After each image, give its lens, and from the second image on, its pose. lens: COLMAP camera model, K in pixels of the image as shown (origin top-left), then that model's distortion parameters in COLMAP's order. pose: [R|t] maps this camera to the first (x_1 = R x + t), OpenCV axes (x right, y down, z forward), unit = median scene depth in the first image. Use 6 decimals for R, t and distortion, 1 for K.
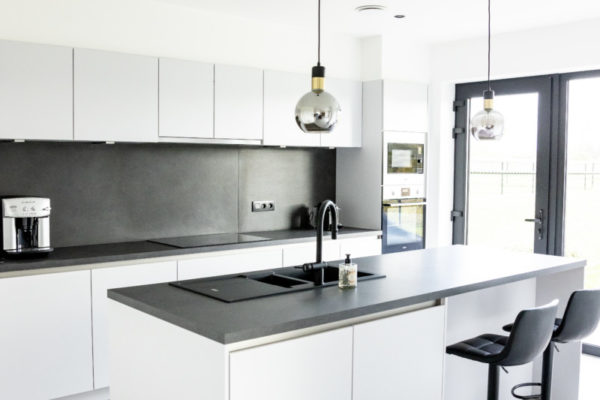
lens RADIAL K [[651.2, 0, 300.0], [0, 651.2, 196.7], [0, 0, 1]] dist [-0.111935, 0.000000]
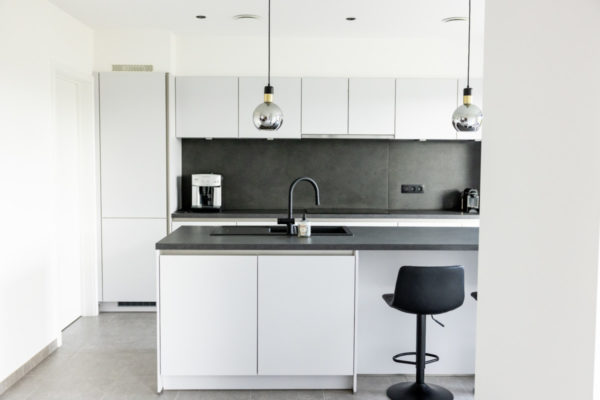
lens RADIAL K [[606.9, 0, 299.9], [0, 606.9, 200.6], [0, 0, 1]] dist [0.000091, 0.000000]
pose [[0.779147, 0.045195, -0.625210, 0.695138], [-0.034879, 0.998978, 0.028747, 0.015701], [0.625870, -0.000592, 0.779927, -0.040588]]
